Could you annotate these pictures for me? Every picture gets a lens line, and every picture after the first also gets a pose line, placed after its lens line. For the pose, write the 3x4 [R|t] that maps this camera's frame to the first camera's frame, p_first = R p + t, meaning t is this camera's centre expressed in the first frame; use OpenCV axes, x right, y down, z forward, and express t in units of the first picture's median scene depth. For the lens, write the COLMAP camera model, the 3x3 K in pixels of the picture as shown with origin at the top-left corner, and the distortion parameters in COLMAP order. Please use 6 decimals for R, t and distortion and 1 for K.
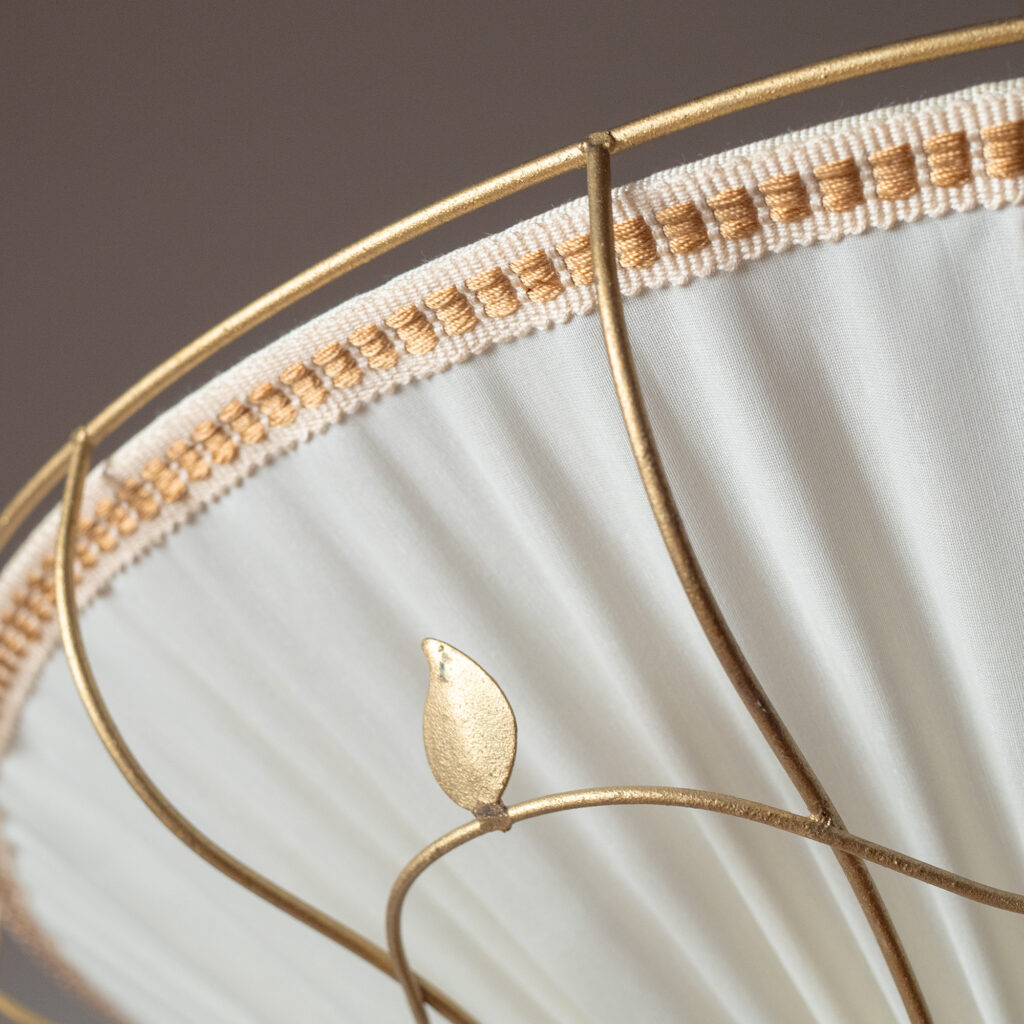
lens RADIAL K [[2238.8, 0, 512.0], [0, 2238.8, 512.0], [0, 0, 1]] dist [-0.060341, -0.245731]
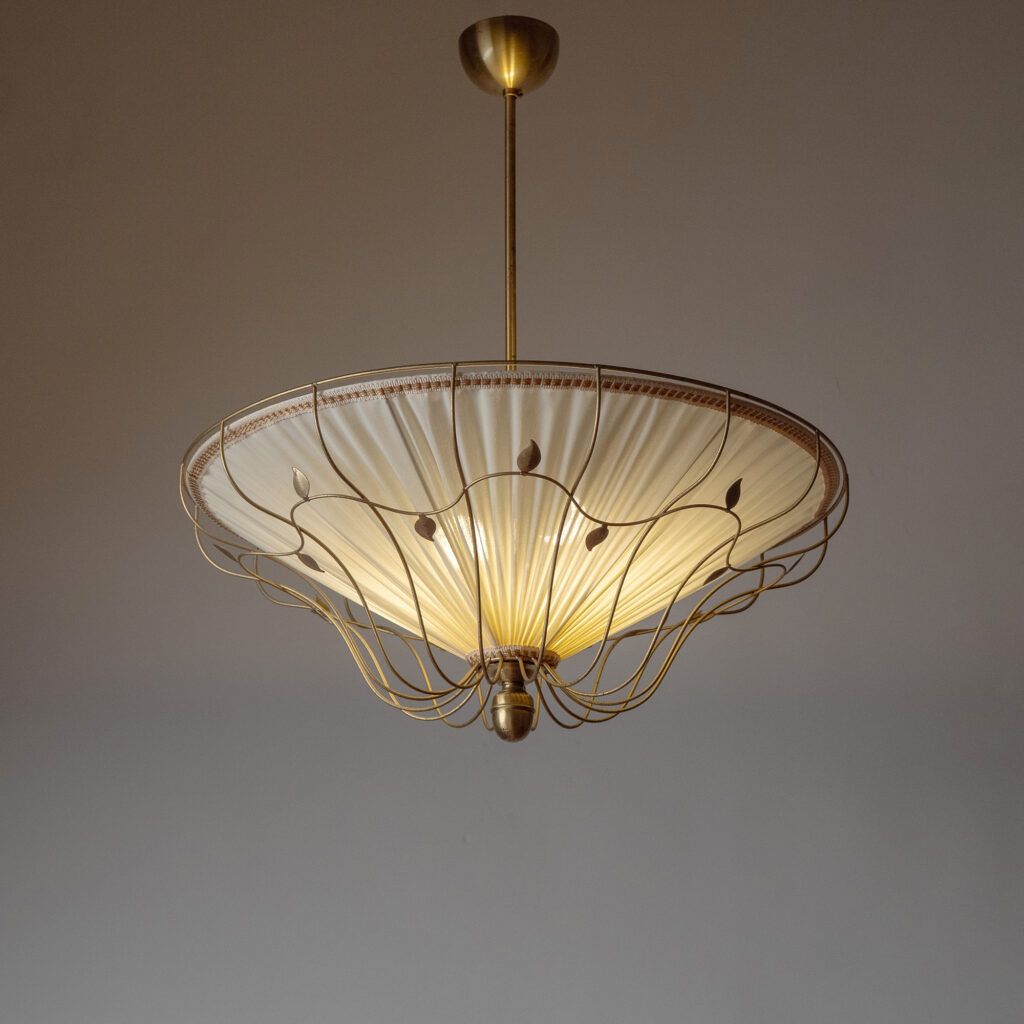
lens RADIAL K [[2238.8, 0, 512.0], [0, 2238.8, 512.0], [0, 0, 1]] dist [-0.060341, -0.245731]
pose [[0.998895, -0.042543, -0.019972, 0.596703], [0.046025, 0.971503, 0.232517, -1.073703], [0.009511, -0.233179, 0.972387, -4.287930]]
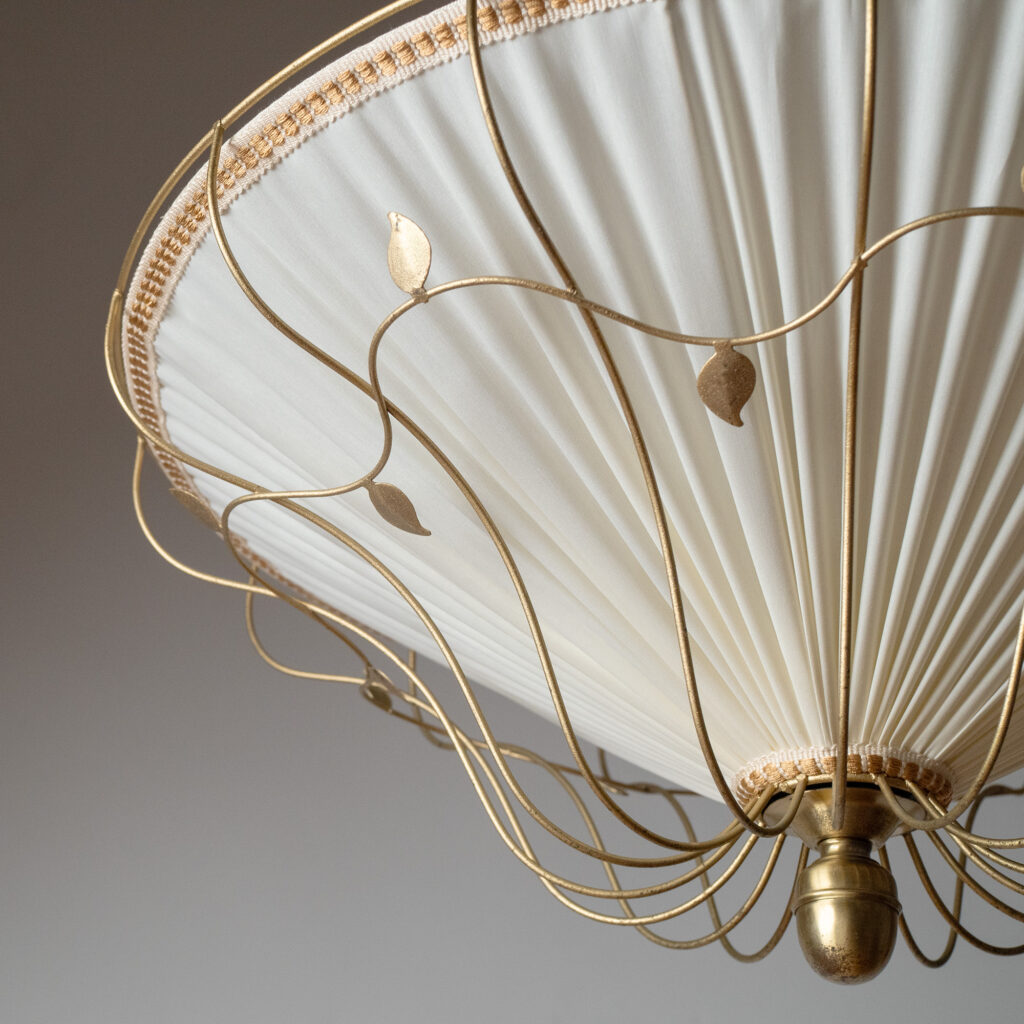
lens RADIAL K [[1959.5, 0, 409.3], [0, 1959.5, 511.4], [0, 0, 1]] dist [-0.074775, -0.020027]
pose [[0.999087, 0.017021, -0.039175, 0.056680], [-0.013875, 0.996760, 0.079231, 0.191110], [0.040396, -0.078616, 0.996086, -0.845717]]
